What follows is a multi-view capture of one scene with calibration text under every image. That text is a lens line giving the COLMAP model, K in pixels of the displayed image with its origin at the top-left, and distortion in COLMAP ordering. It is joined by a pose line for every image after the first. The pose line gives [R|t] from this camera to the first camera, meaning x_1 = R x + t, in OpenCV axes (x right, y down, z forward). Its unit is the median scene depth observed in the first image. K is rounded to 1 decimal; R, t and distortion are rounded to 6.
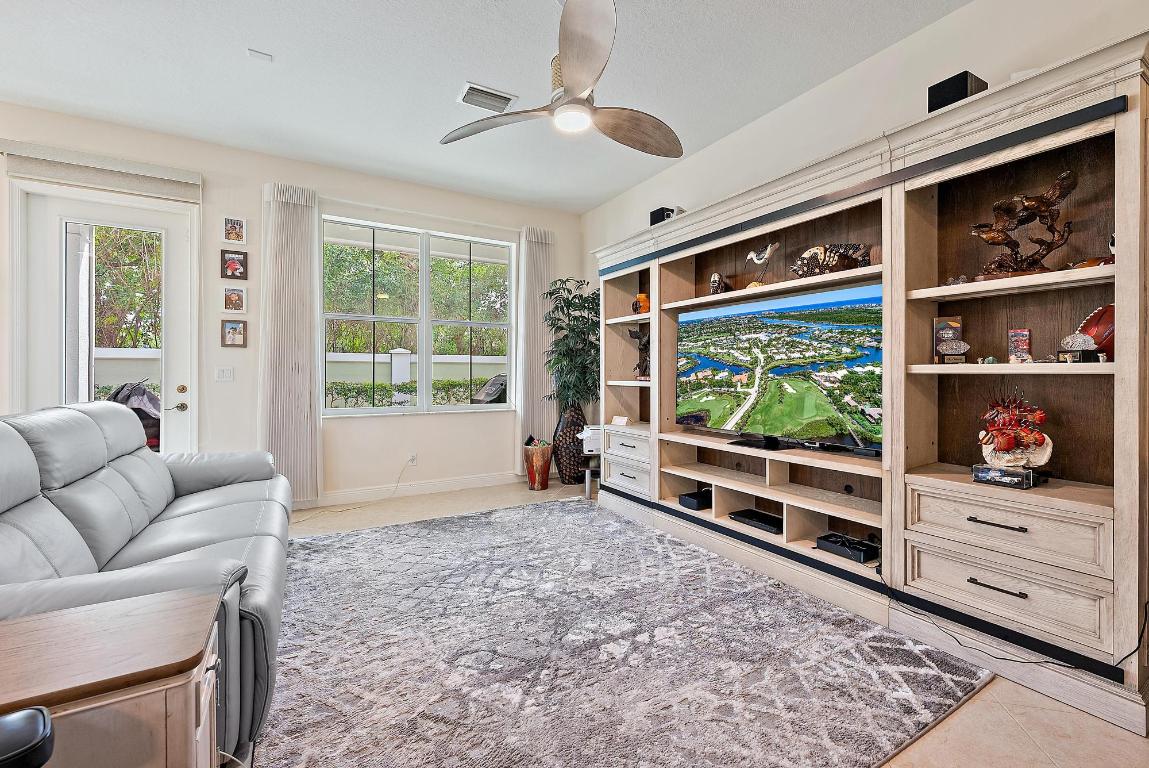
lens RADIAL K [[471.4, 0, 571.0], [0, 471.4, 372.1], [0, 0, 1]] dist [-0.001492, 0.000625]
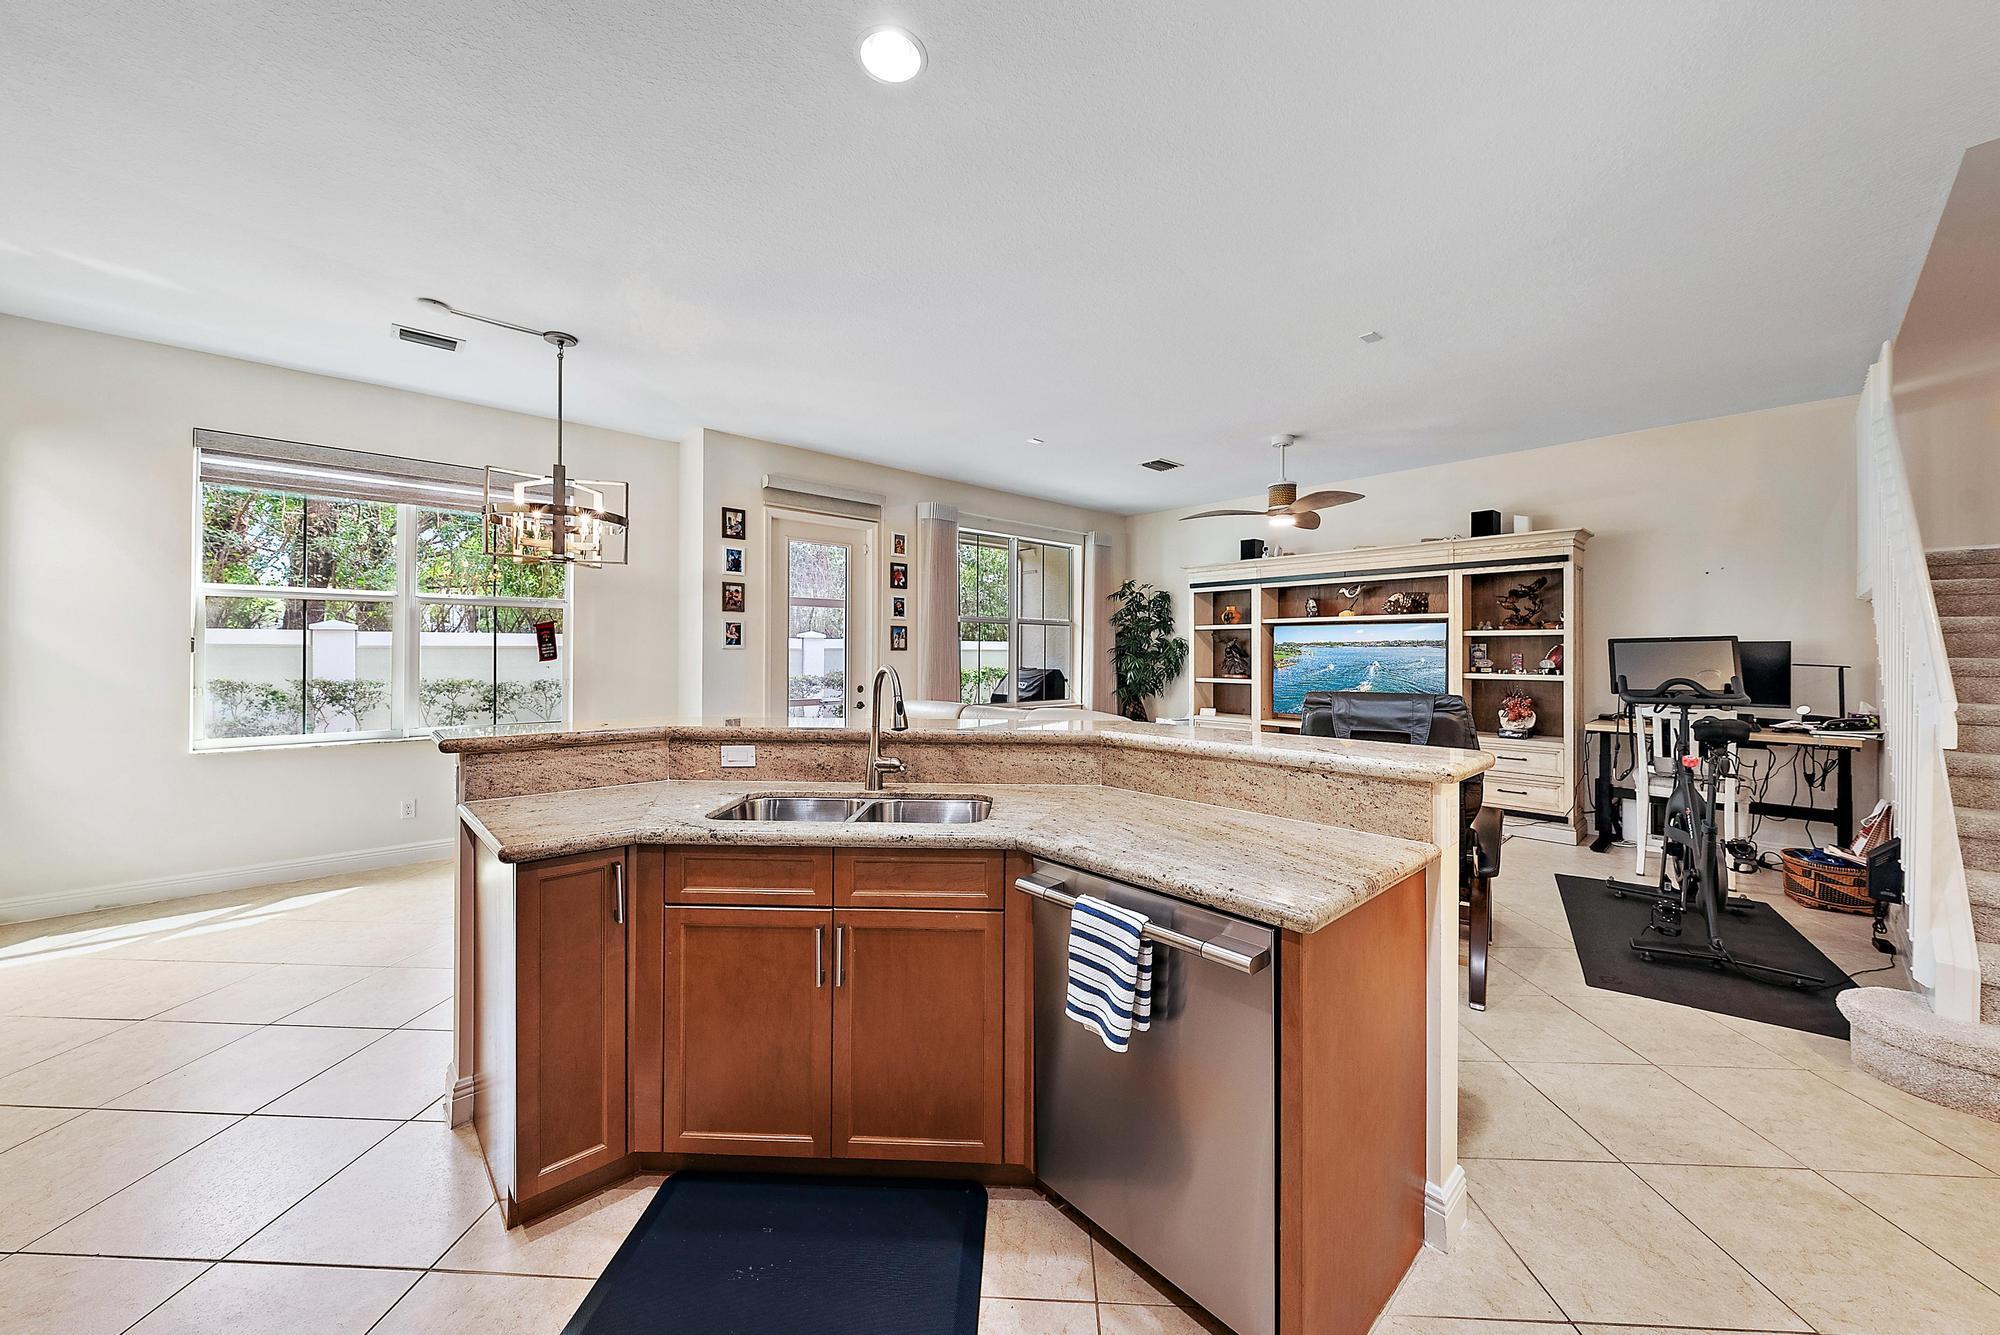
lens RADIAL K [[736.7, 0, 963.6], [0, 736.7, 642.2], [0, 0, 1]] dist [-0.000932, 0.000012]
pose [[0.980046, 0.003691, 0.198736, -1.627461], [-0.002209, 0.999968, -0.007678, -0.105500], [-0.198758, 0.007086, 0.980023, -1.294639]]
